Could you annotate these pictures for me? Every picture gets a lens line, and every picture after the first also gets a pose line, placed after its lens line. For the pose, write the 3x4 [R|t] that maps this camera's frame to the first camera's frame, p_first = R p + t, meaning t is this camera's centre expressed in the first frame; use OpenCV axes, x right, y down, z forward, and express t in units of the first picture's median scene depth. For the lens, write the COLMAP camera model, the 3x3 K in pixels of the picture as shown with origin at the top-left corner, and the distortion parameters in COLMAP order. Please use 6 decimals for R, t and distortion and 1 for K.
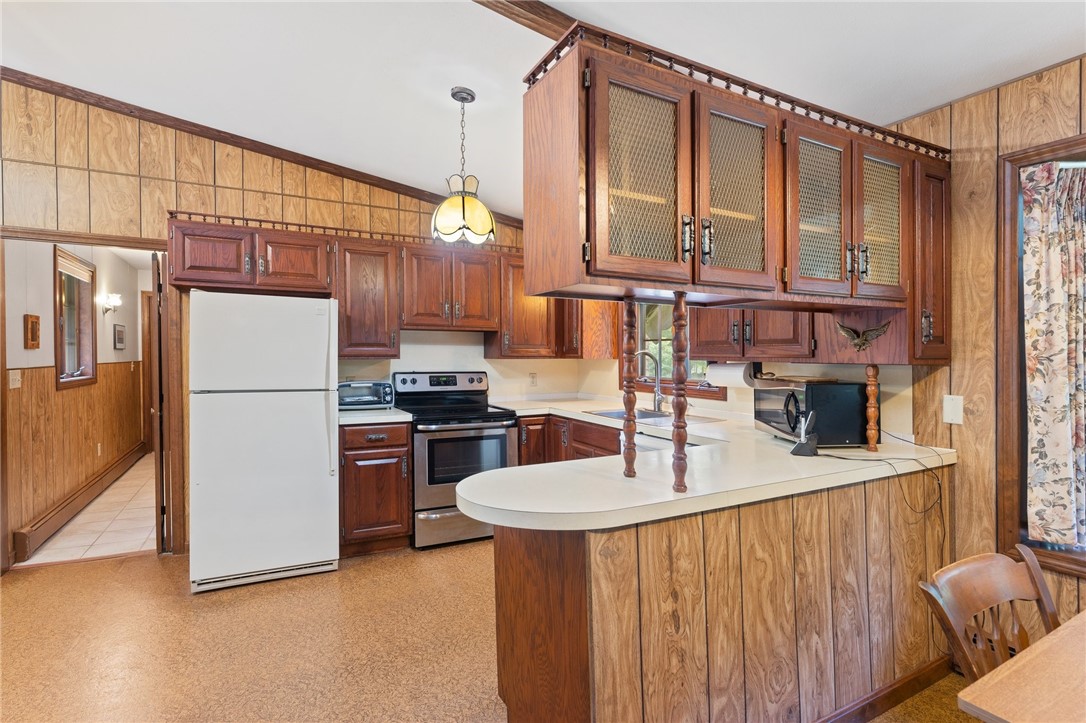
lens RADIAL K [[555.8, 0, 572.4], [0, 555.8, 374.6], [0, 0, 1]] dist [-0.014056, 0.001063]
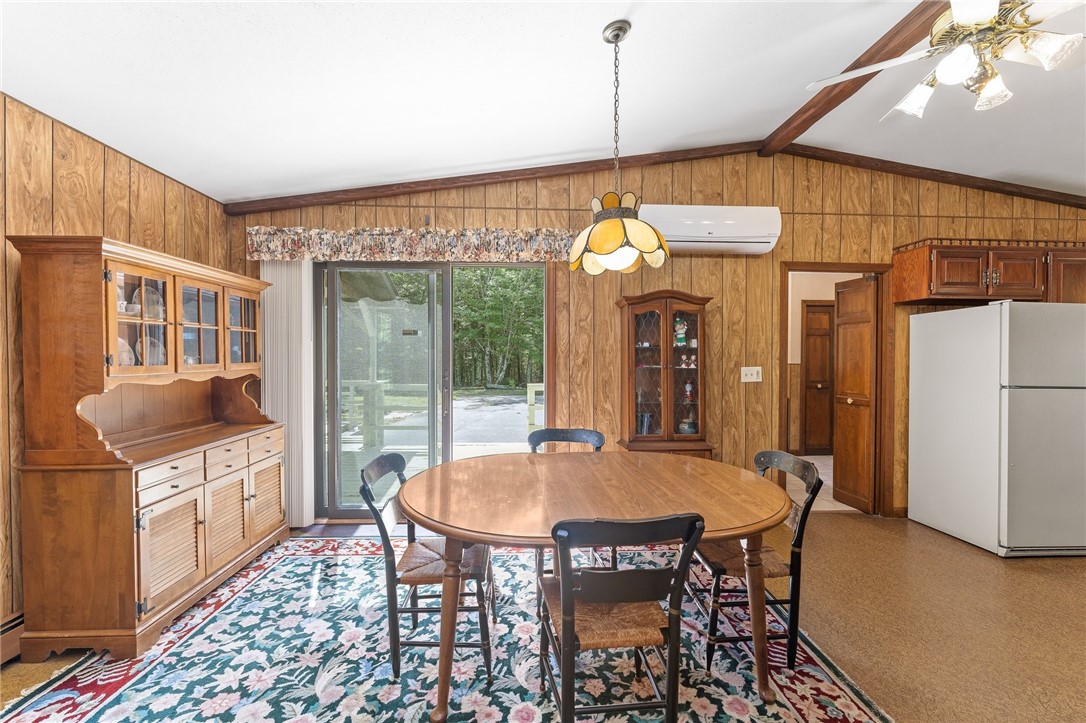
lens RADIAL K [[437.1, 0, 543.9], [0, 437.1, 360.6], [0, 0, 1]] dist [-0.004638, 0.000144]
pose [[0.891866, 0.002898, -0.452291, -0.916633], [-0.013339, 0.999713, -0.019898, 0.003832], [0.452104, 0.023780, 0.891648, -0.205362]]
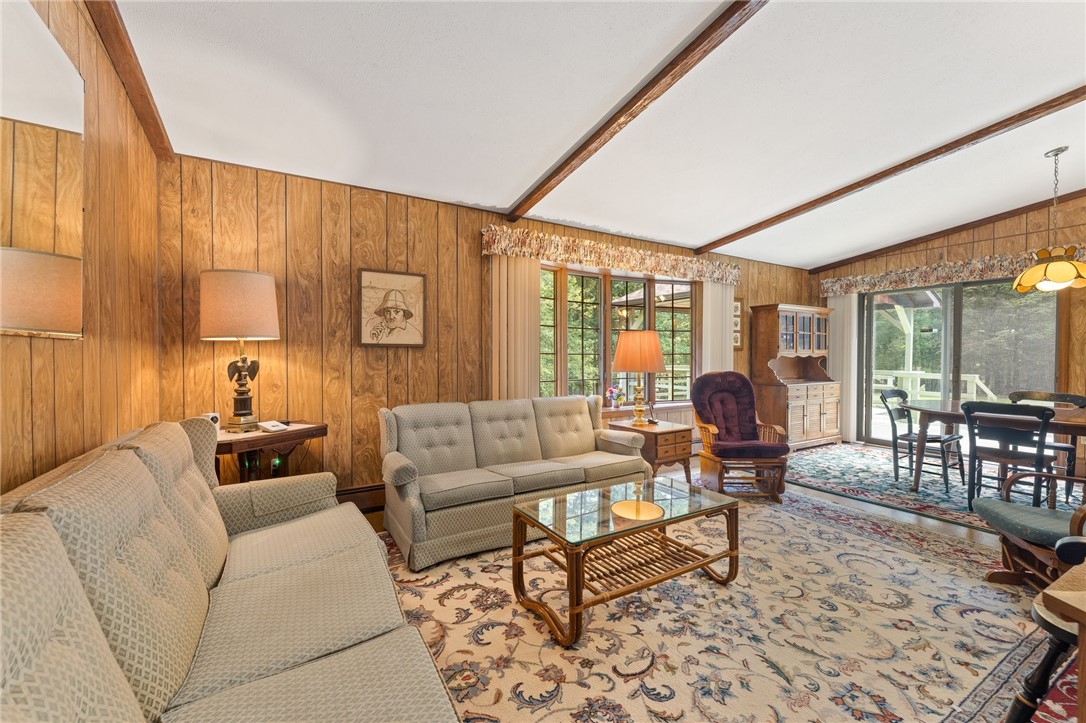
lens RADIAL K [[437.1, 0, 541.8], [0, 437.1, 364.7], [0, 0, 1]] dist [-0.004638, 0.000144]
pose [[0.008363, 0.019281, -0.999779, -0.197429], [-0.036369, 0.999158, 0.018965, 0.058164], [0.999303, 0.036202, 0.009057, -0.754328]]
